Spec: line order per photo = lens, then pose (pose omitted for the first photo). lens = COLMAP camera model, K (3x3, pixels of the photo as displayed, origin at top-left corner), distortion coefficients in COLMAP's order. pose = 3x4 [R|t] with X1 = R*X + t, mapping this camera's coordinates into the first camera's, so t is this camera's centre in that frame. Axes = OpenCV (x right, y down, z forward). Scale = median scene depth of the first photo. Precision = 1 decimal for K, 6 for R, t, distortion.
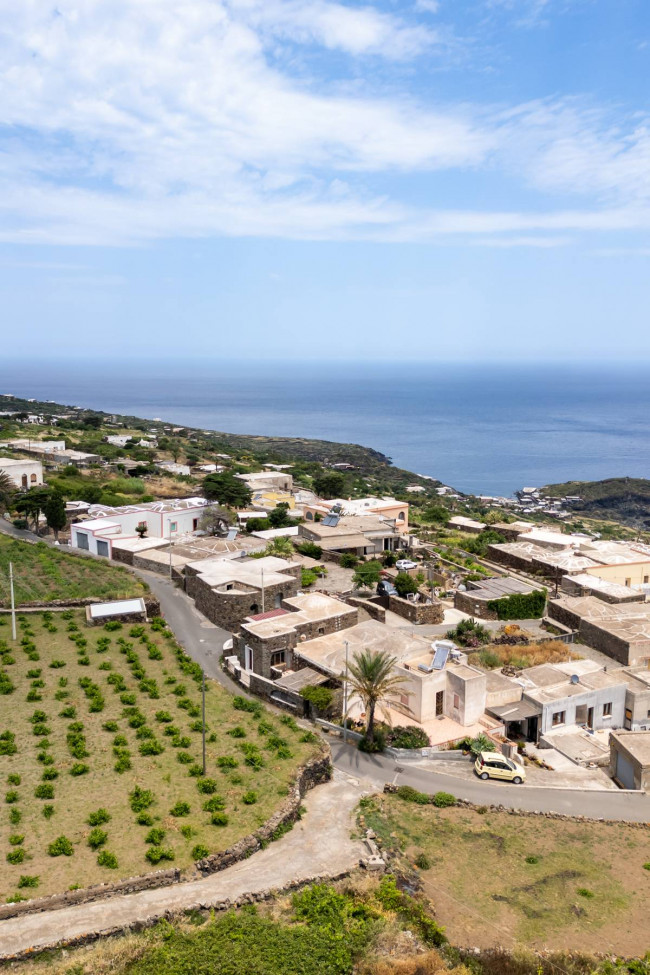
lens RADIAL K [[837.1, 0, 330.4], [0, 837.1, 493.5], [0, 0, 1]] dist [0.110144, -0.161347]
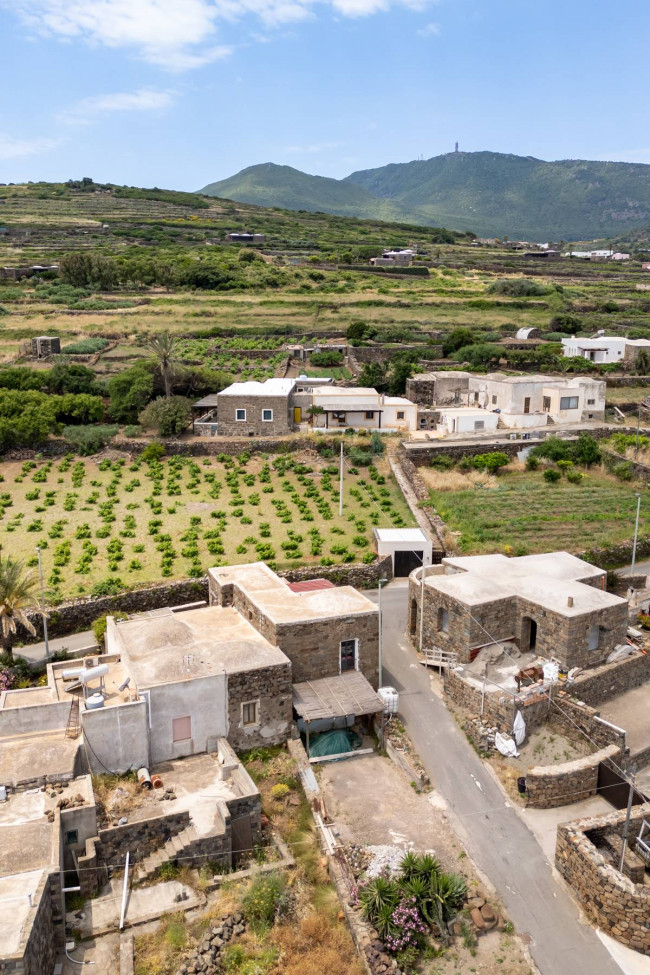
lens RADIAL K [[806.2, 0, 320.9], [0, 806.2, 473.6], [0, 0, 1]] dist [0.104266, -0.143668]
pose [[-0.271049, 0.190787, -0.943469, 0.587552], [-0.168186, 0.955696, 0.241577, -0.121170], [0.947758, 0.224157, -0.226953, 1.193372]]
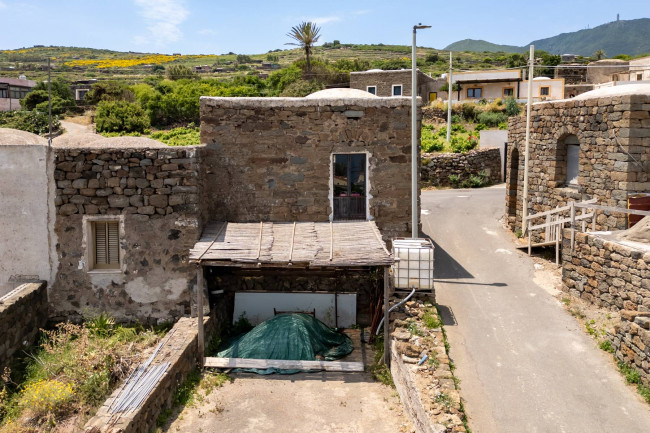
lens RADIAL K [[554.5, 0, 291.3], [0, 554.5, 174.9], [0, 0, 1]] dist [0.031430, 0.000193]
pose [[-0.597389, 0.046917, -0.800578, 0.191345], [-0.141652, 0.976418, 0.162922, 0.133449], [0.789342, 0.210731, -0.576655, 1.209488]]
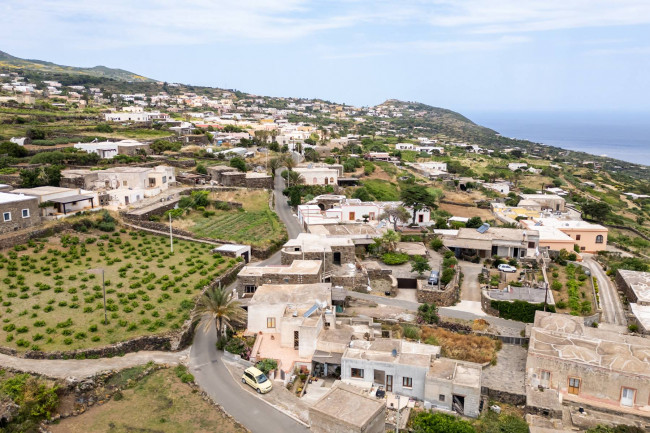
lens RADIAL K [[550.2, 0, 315.4], [0, 550.2, 217.1], [0, 0, 1]] dist [0.112436, -0.169928]
pose [[0.739859, 0.130334, -0.660016, 0.711370], [-0.110637, 0.991269, 0.071726, -0.037805], [0.663602, 0.019955, 0.747820, 0.255777]]
